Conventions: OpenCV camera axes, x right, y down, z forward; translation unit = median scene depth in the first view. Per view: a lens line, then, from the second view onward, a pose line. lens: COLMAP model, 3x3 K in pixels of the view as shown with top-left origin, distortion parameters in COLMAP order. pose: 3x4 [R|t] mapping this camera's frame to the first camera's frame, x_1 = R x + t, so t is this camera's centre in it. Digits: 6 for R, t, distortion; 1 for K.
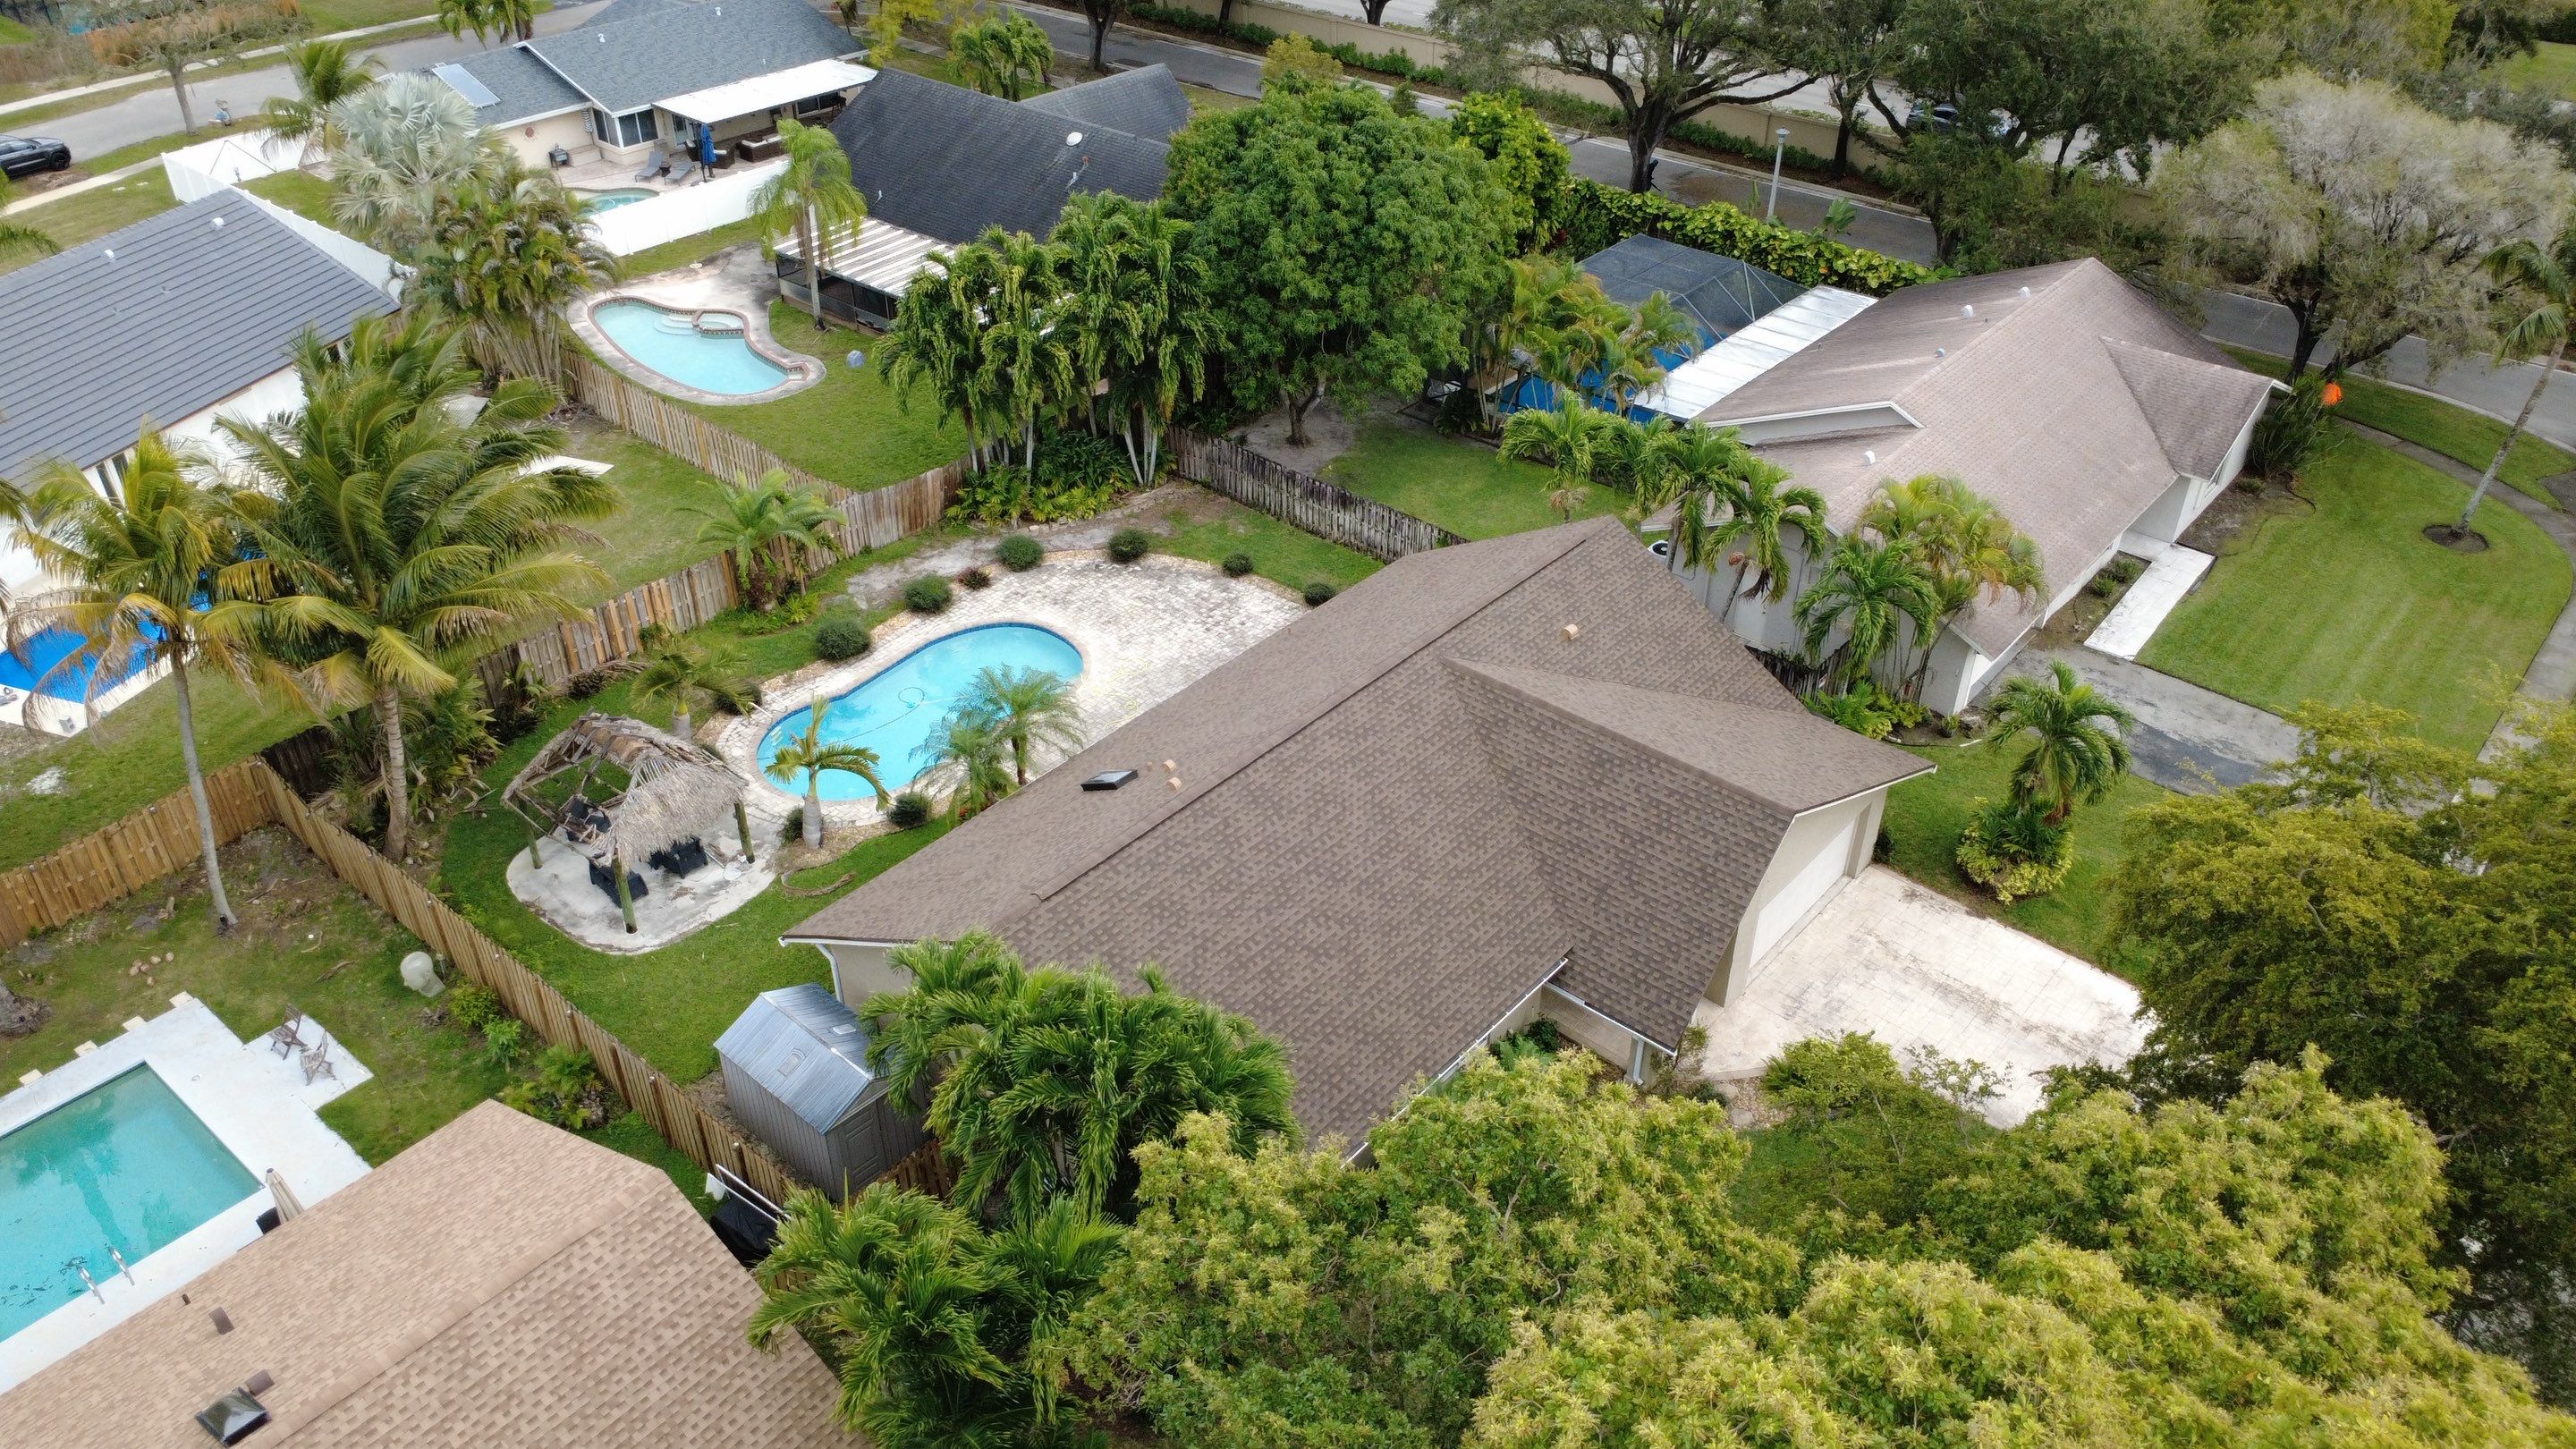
lens RADIAL K [[1880.8, 0, 1292.5], [0, 1880.8, 724.4], [0, 0, 1]] dist [0.003461, 0.007139]
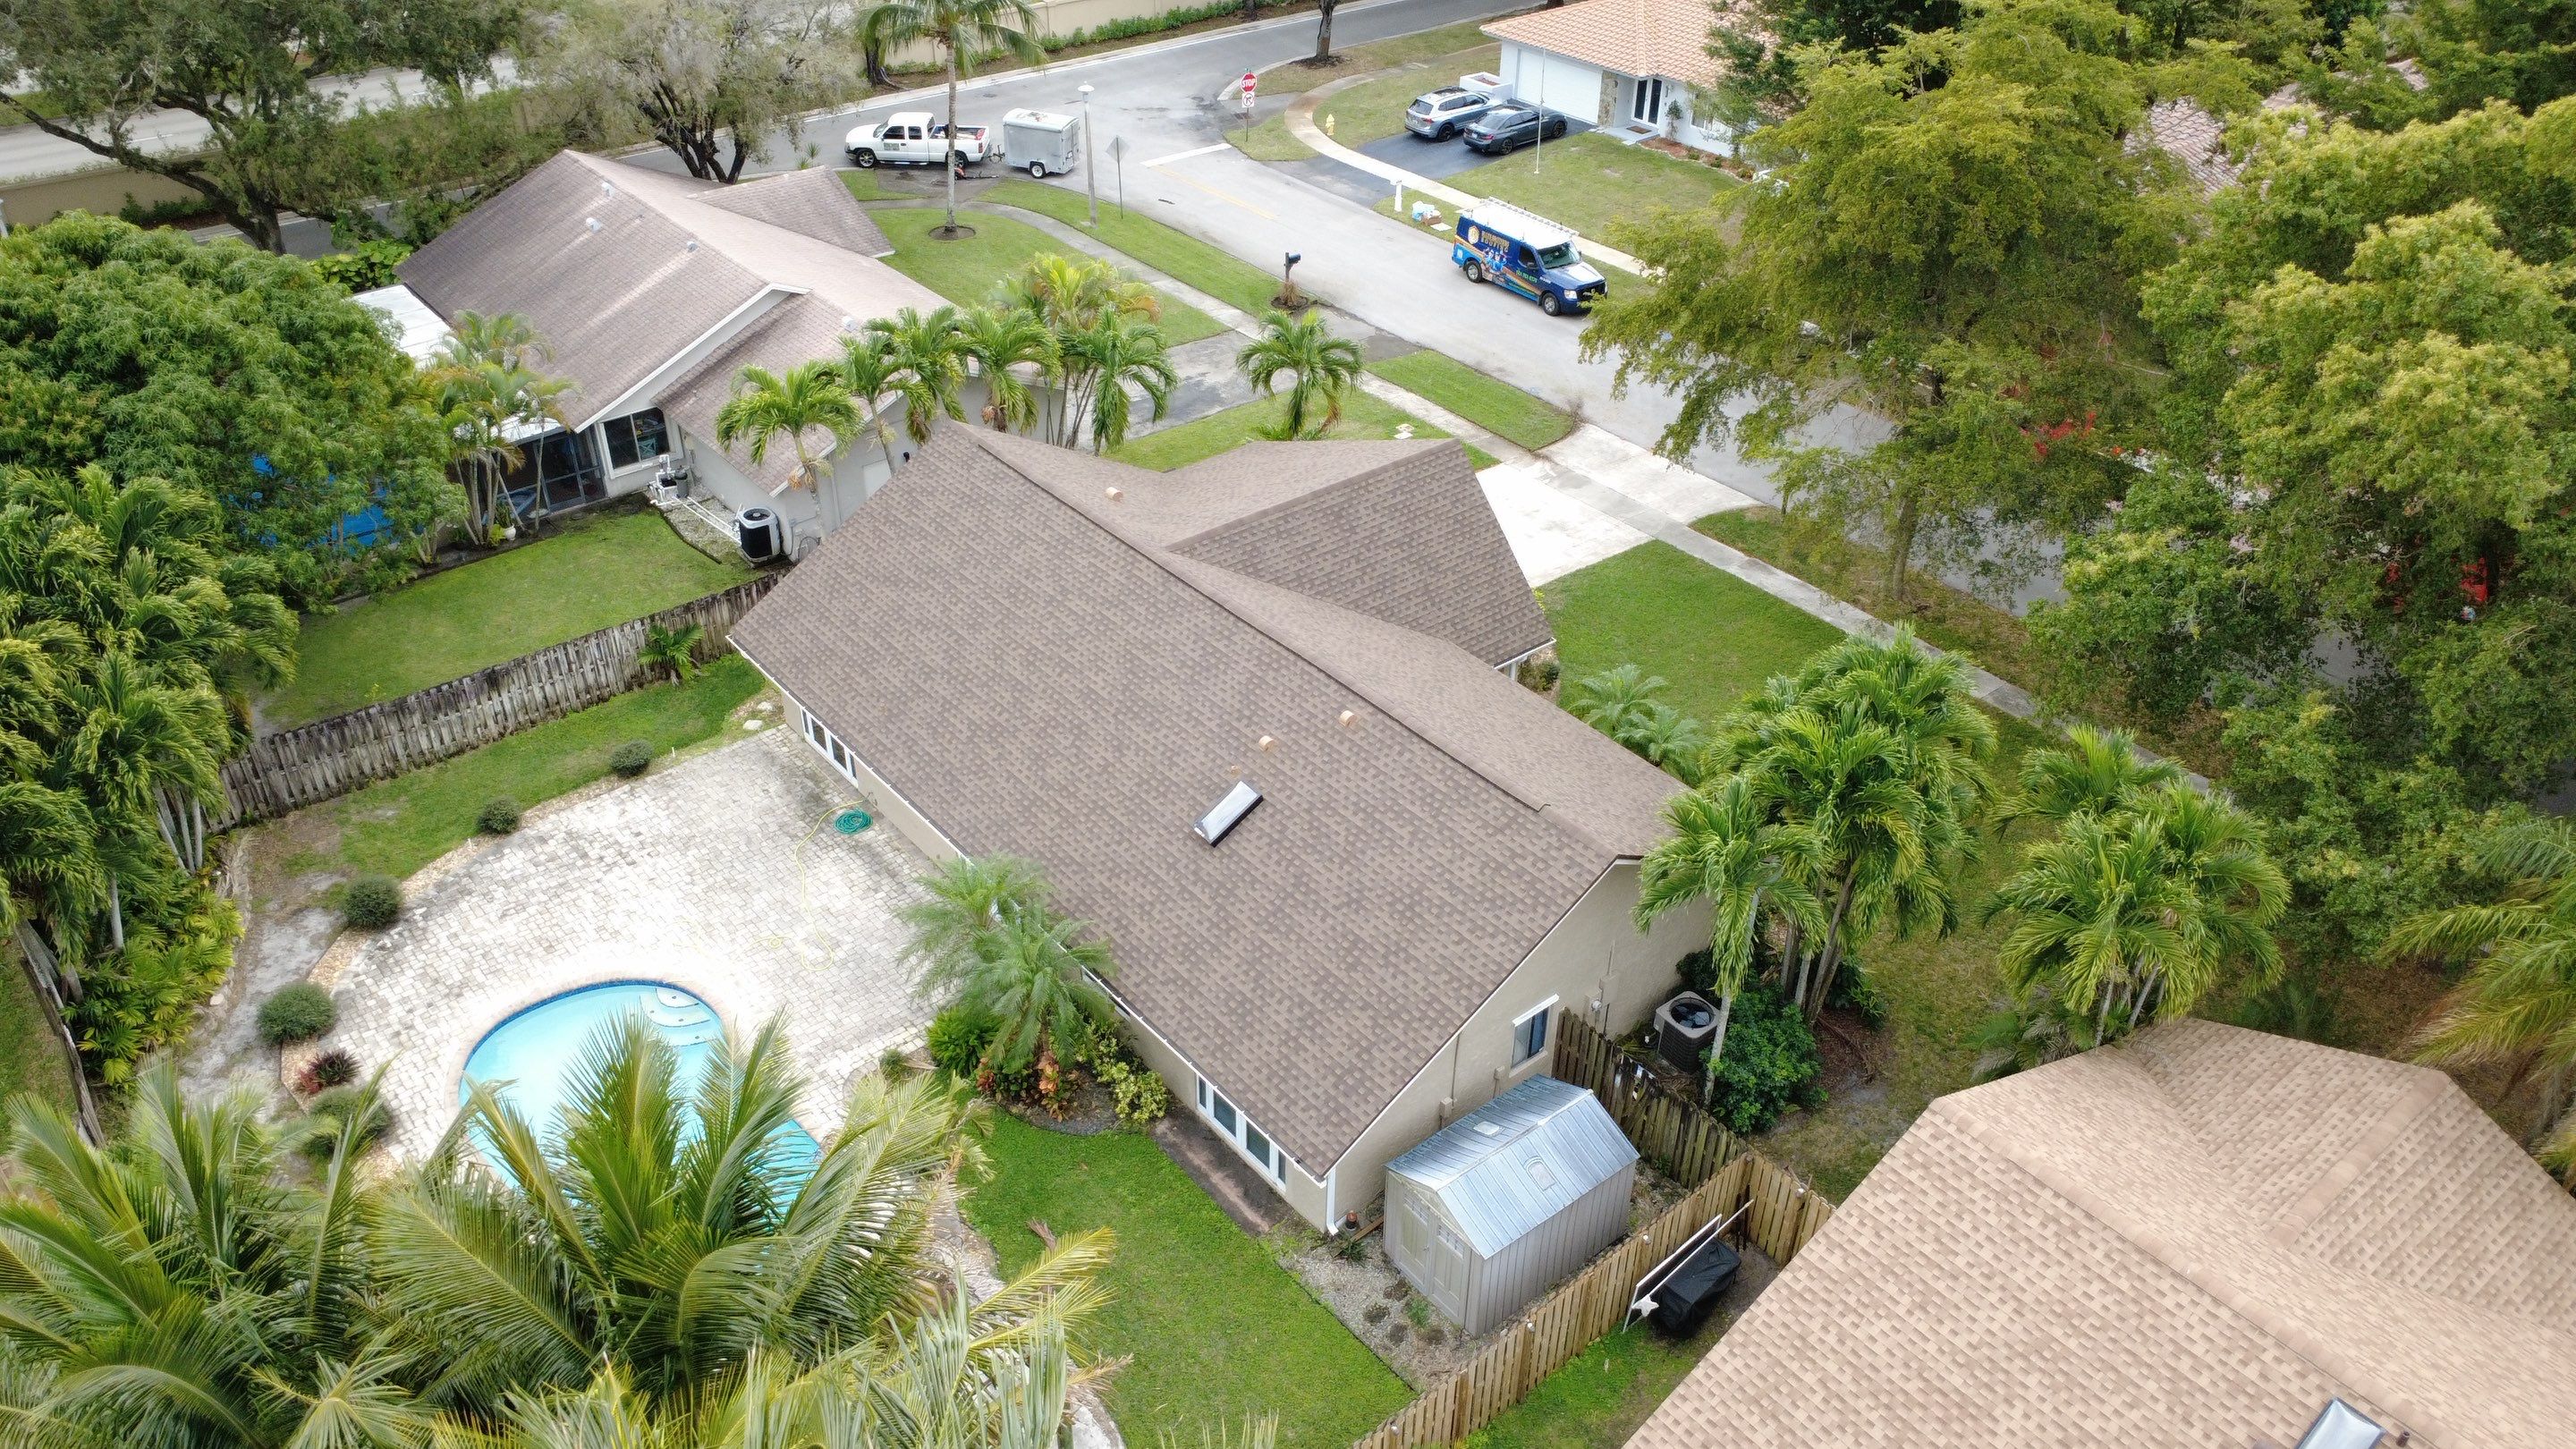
lens RADIAL K [[1880.8, 0, 1292.1], [0, 1880.8, 716.9], [0, 0, 1]] dist [0.003461, 0.007139]
pose [[0.176872, -0.554574, 0.813120, -0.543981], [0.546086, 0.742615, 0.387701, -0.227406], [-0.818844, 0.375461, 0.434193, 0.413051]]
